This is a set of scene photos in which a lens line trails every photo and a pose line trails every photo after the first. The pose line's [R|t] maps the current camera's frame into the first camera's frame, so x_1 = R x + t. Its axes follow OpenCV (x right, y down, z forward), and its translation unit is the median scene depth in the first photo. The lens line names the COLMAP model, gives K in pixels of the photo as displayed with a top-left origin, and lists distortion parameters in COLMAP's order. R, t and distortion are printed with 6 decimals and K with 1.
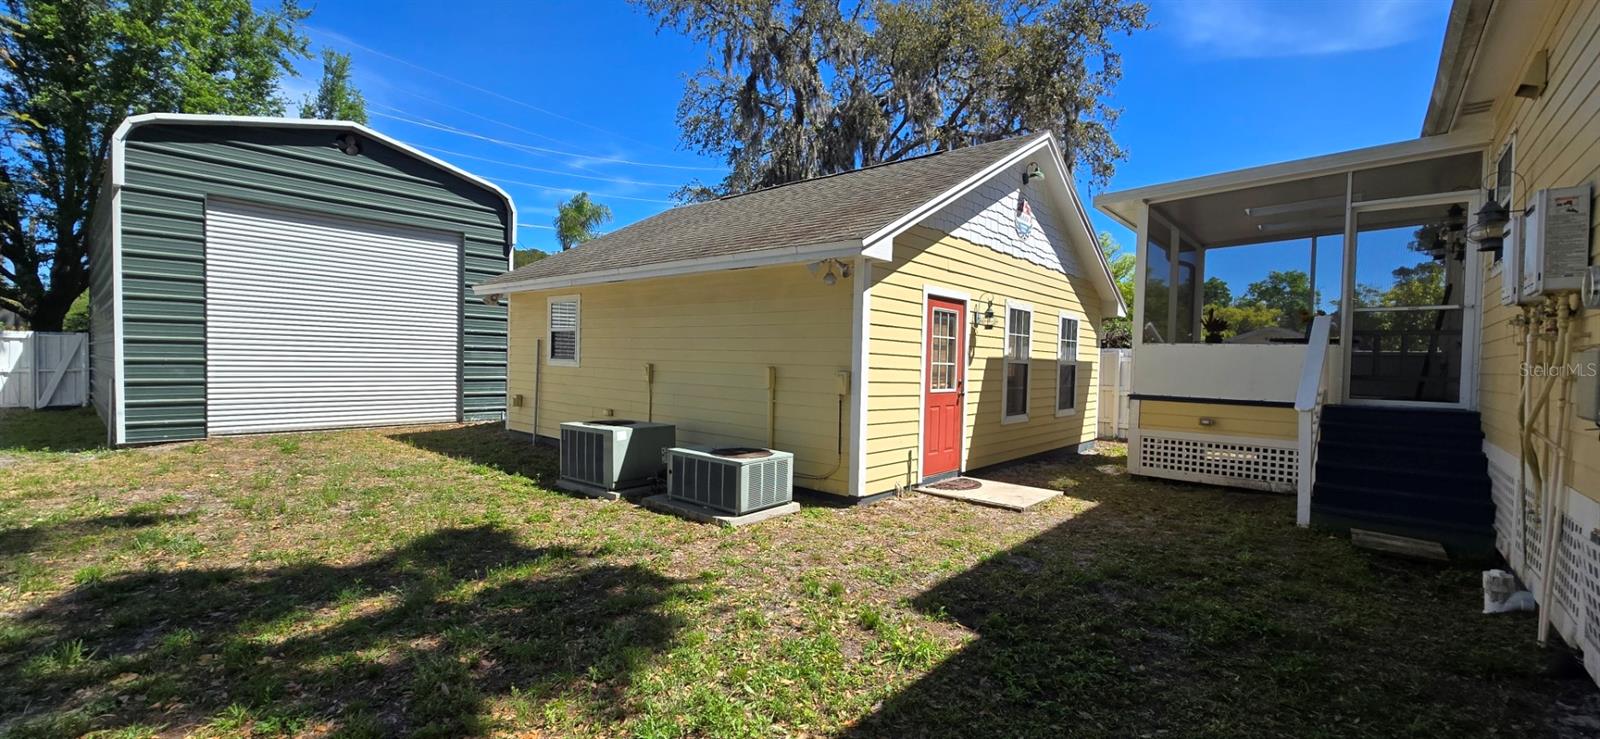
lens RADIAL K [[652.0, 0, 799.6], [0, 652.0, 376.7], [0, 0, 1]] dist [-0.001084, -0.000138]
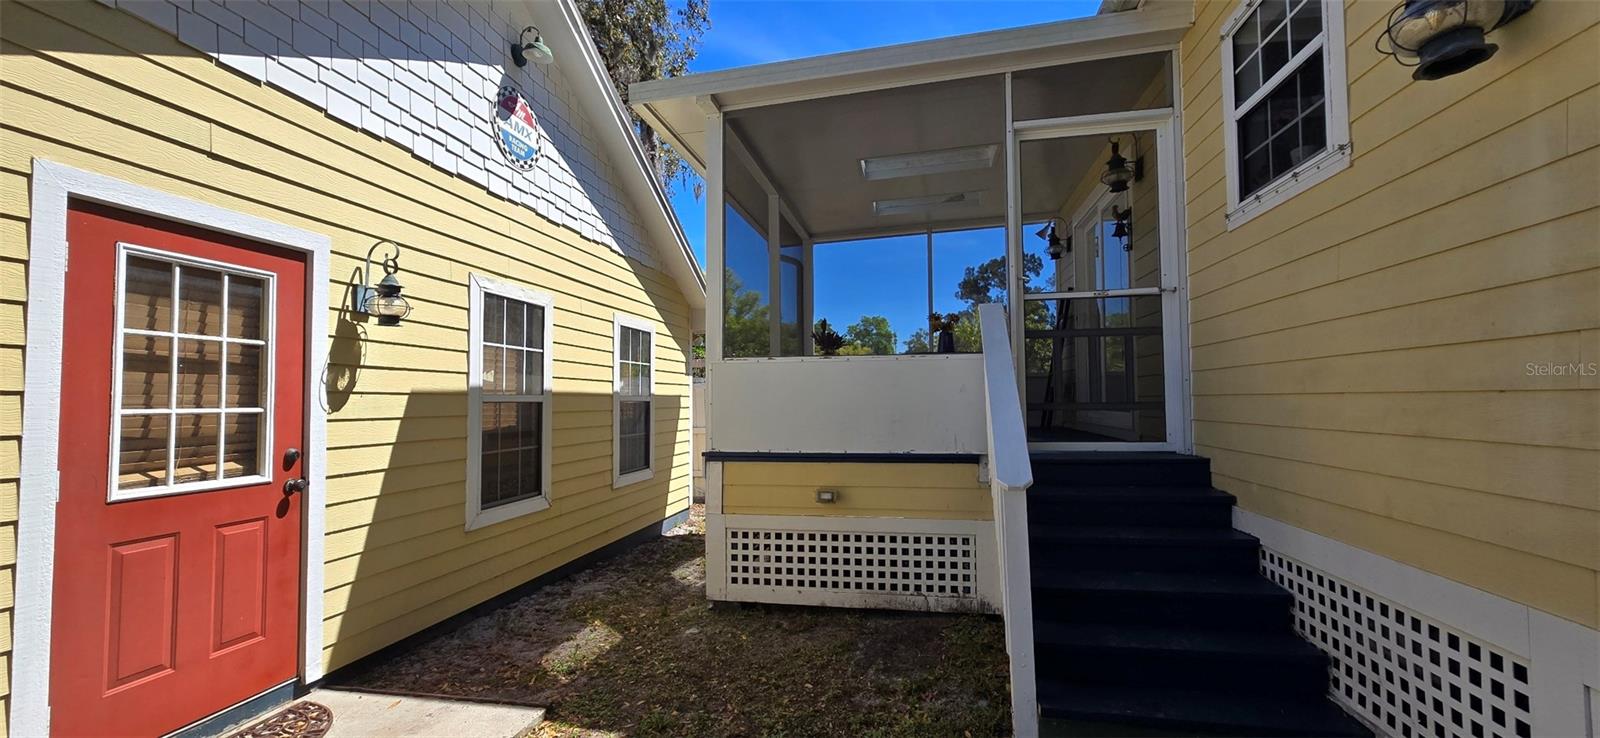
lens RADIAL K [[652.0, 0, 799.6], [0, 652.0, 376.2], [0, 0, 1]] dist [-0.001084, -0.000138]
pose [[0.863979, -0.014388, 0.503322, 0.304909], [0.044113, 0.997911, -0.047197, -0.007219], [-0.501591, 0.062980, 0.862809, 0.493009]]
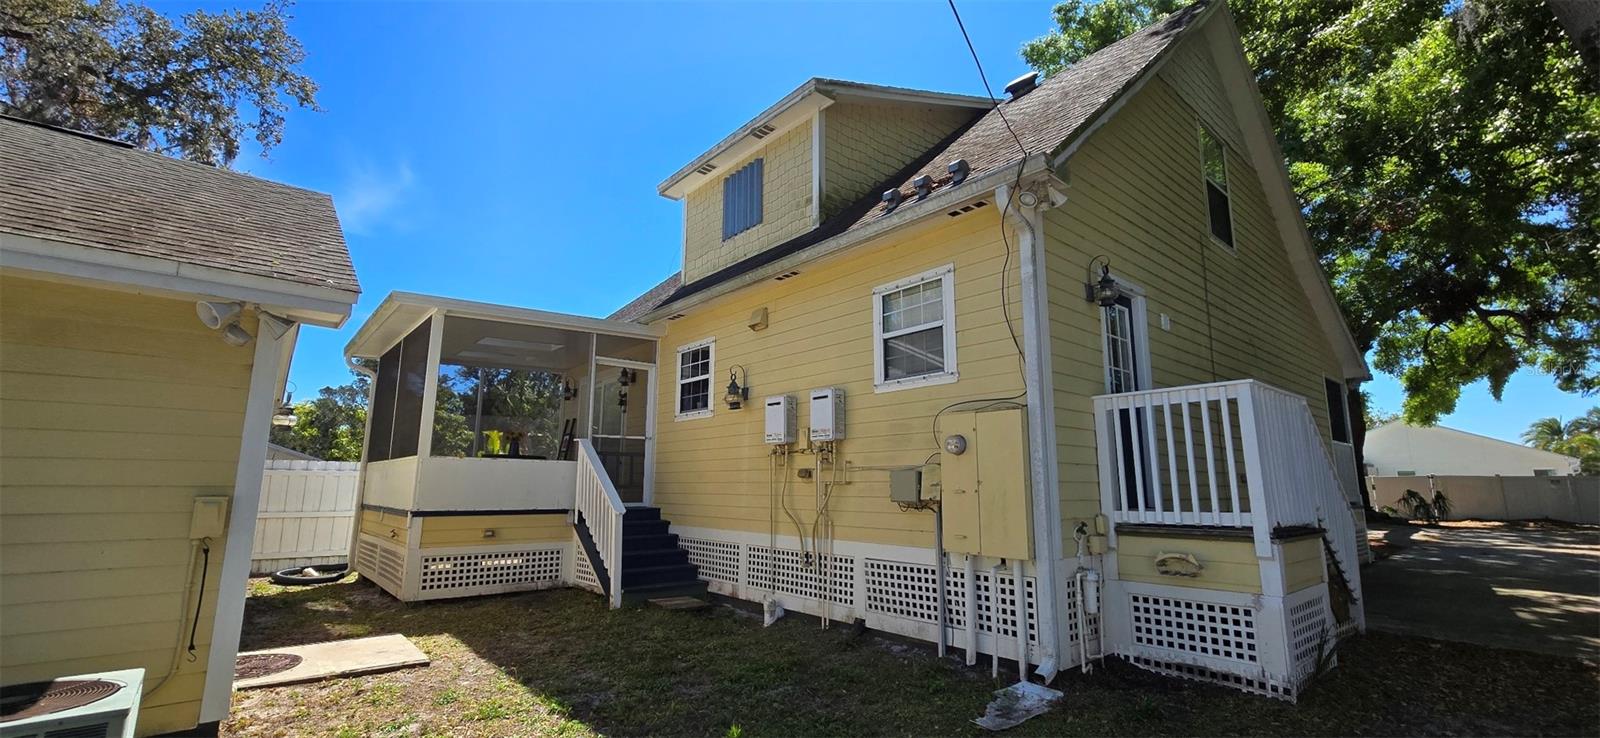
lens RADIAL K [[652.0, 0, 799.6], [0, 652.0, 376.2], [0, 0, 1]] dist [-0.001084, -0.000138]
pose [[0.146823, 0.143274, 0.978732, -0.341097], [0.023139, 0.988686, -0.148203, -0.012771], [-0.988892, 0.044406, 0.141847, 0.328803]]
